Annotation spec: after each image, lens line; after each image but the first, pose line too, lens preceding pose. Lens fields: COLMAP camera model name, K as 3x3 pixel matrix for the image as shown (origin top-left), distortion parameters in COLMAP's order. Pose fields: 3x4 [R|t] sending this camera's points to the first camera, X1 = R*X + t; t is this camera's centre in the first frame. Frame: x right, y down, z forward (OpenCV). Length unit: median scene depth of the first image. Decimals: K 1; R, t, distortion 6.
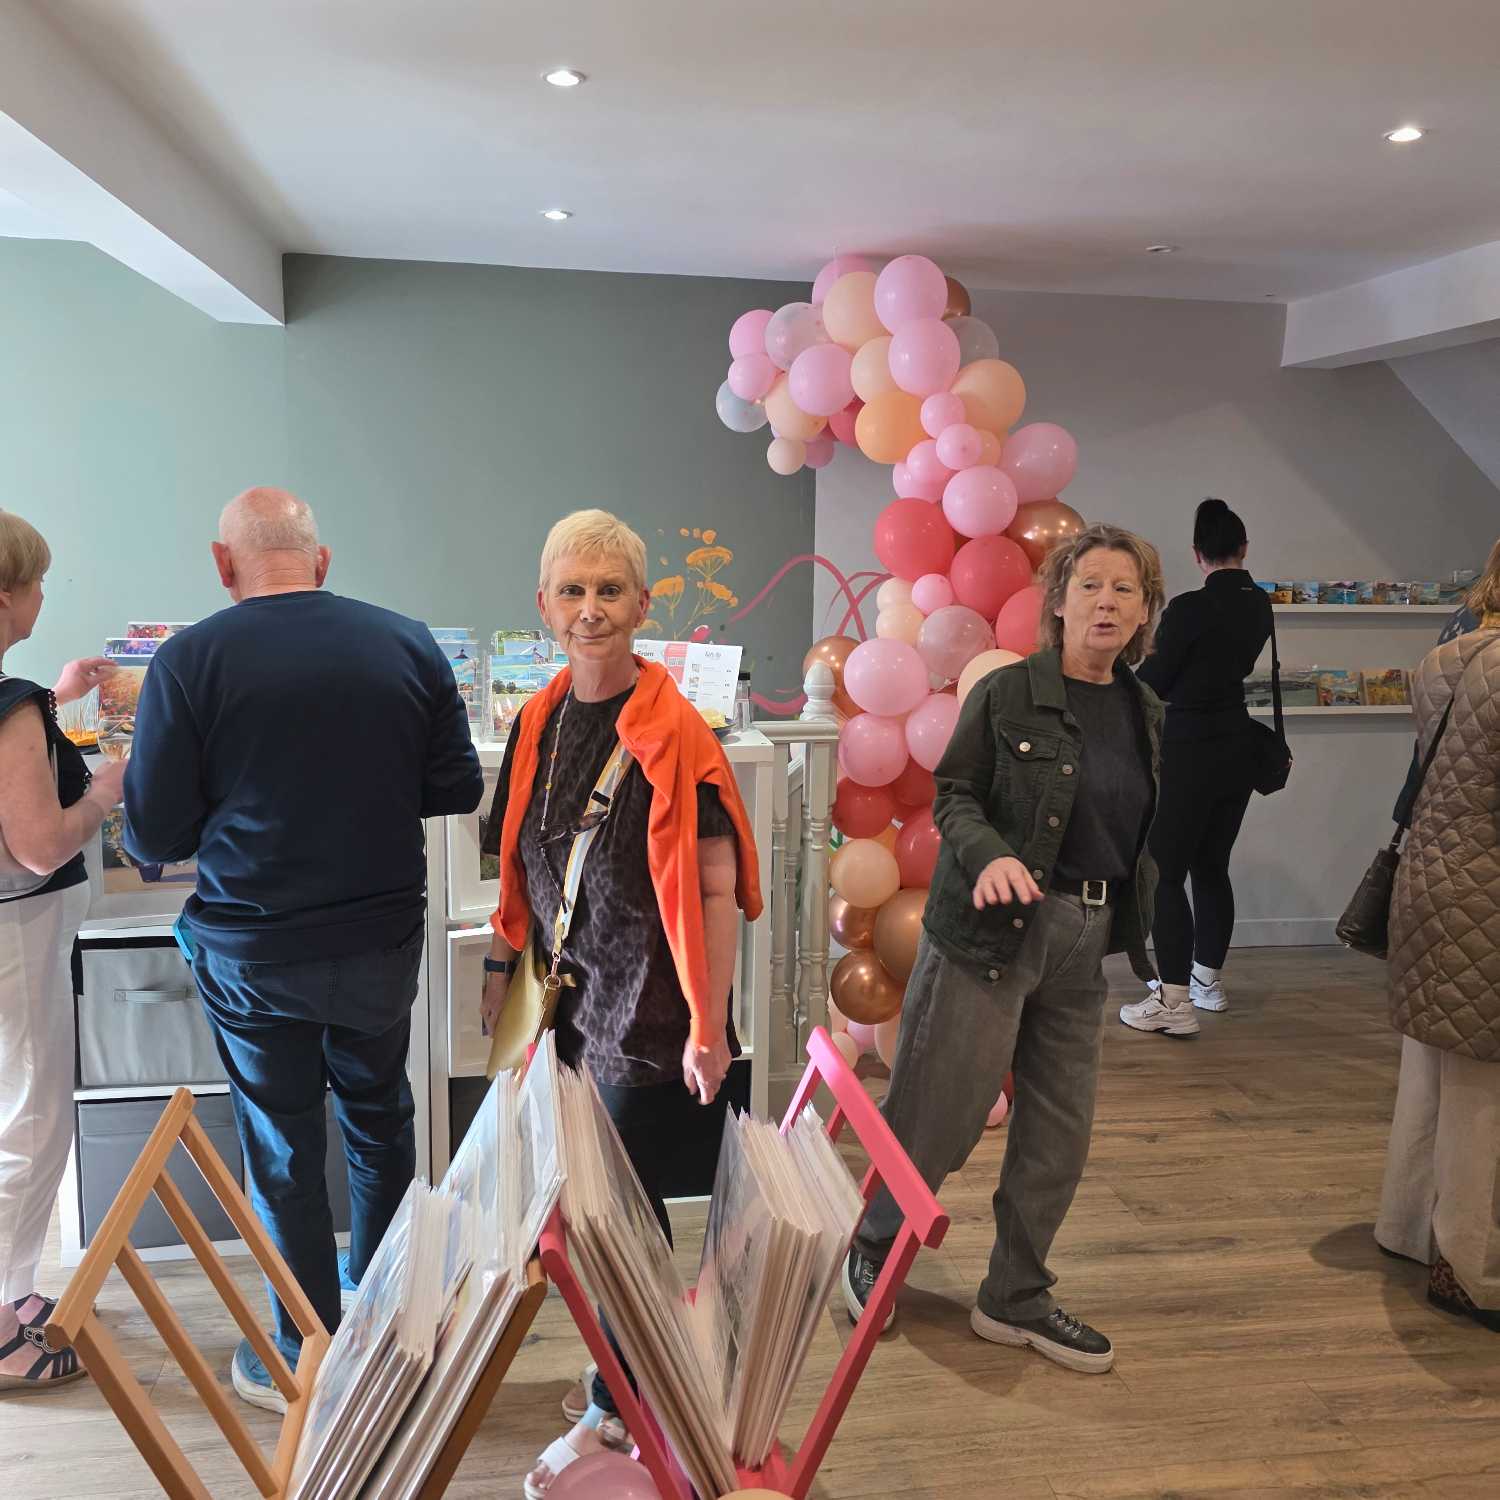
lens RADIAL K [[1390.8, 0, 804.4], [0, 1390.8, 731.3], [0, 0, 1]] dist [0.096913, -0.004299]
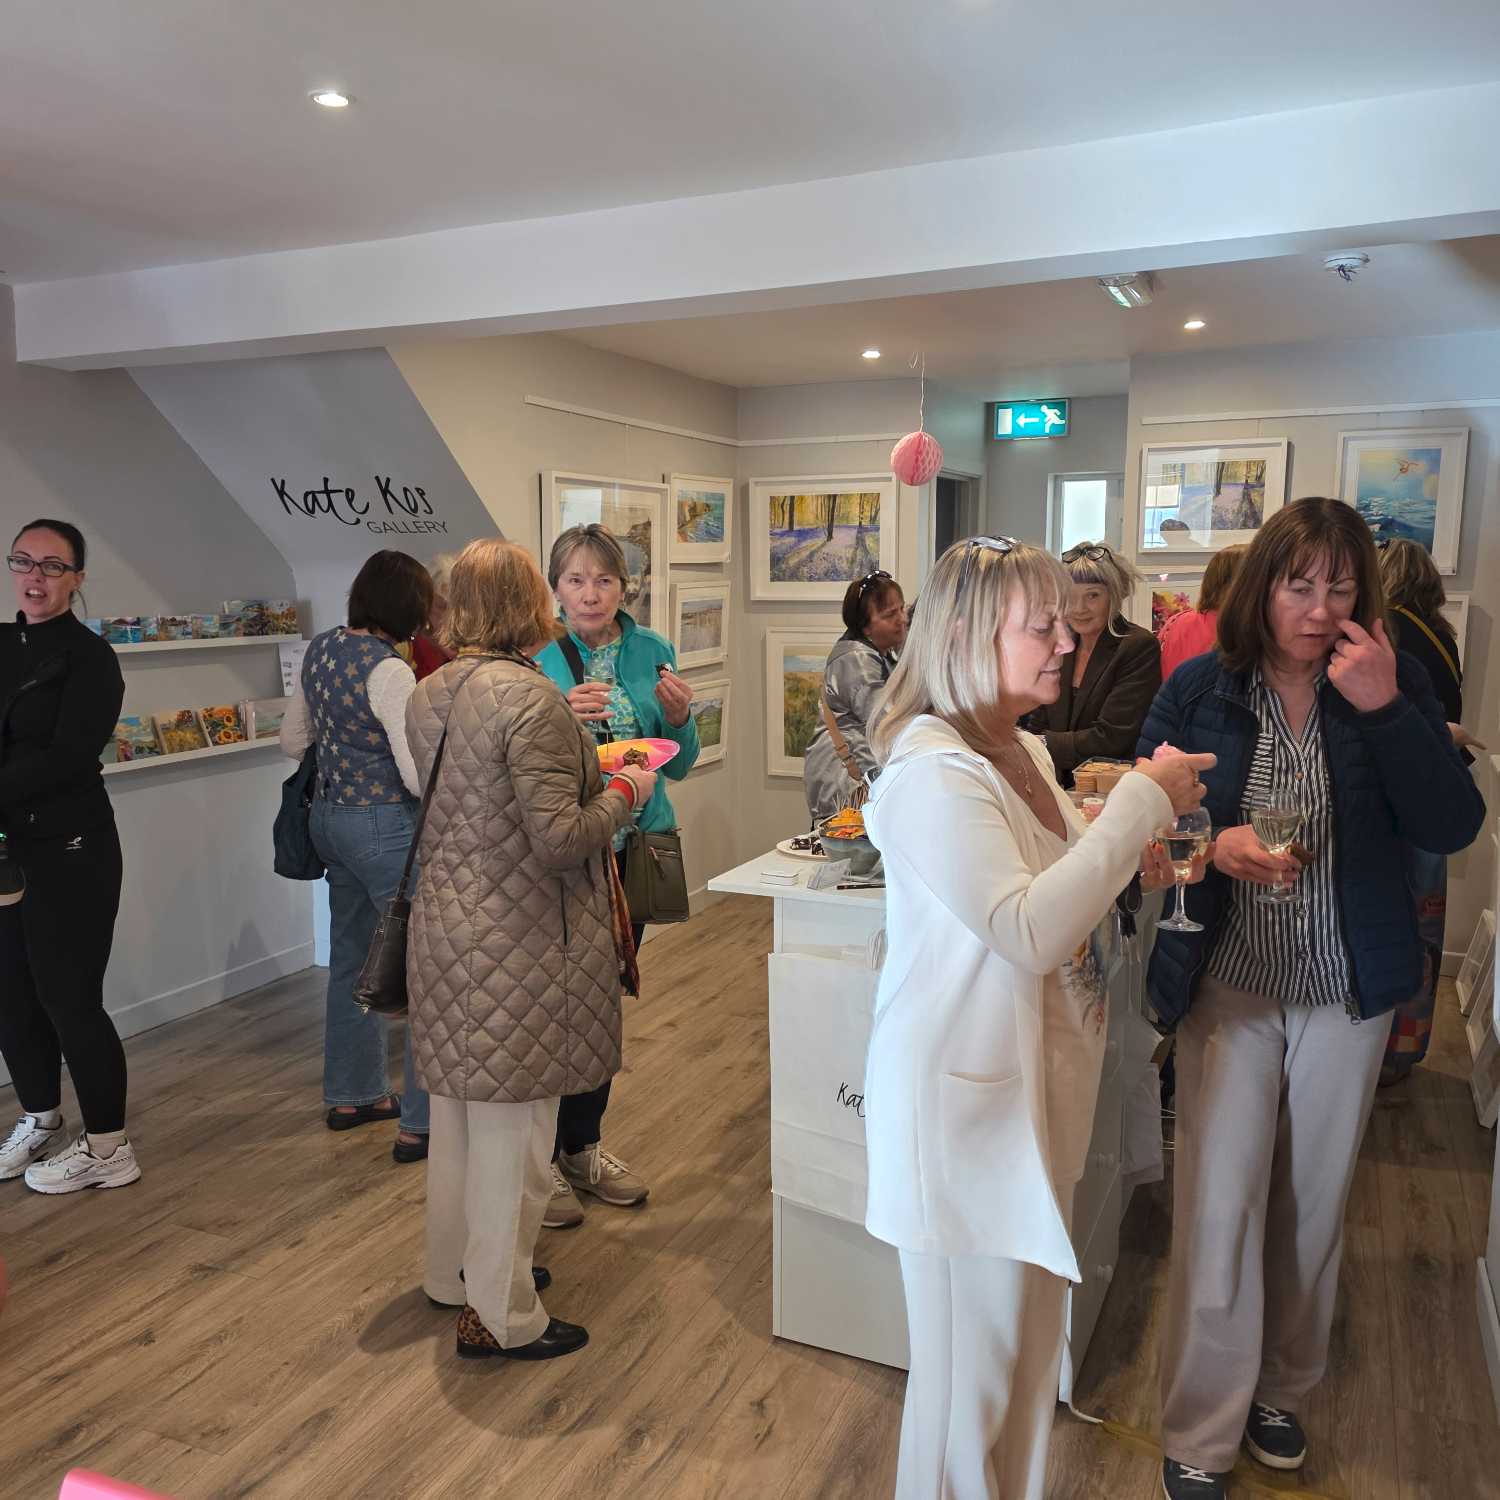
lens RADIAL K [[1342.1, 0, 766.2], [0, 1342.1, 766.5], [0, 0, 1]] dist [0.118238, -0.155622]
pose [[0.564585, -0.139957, 0.813422, -0.126614], [0.135225, 0.987887, 0.076118, -0.033091], [-0.814222, 0.067020, 0.576672, 0.252881]]
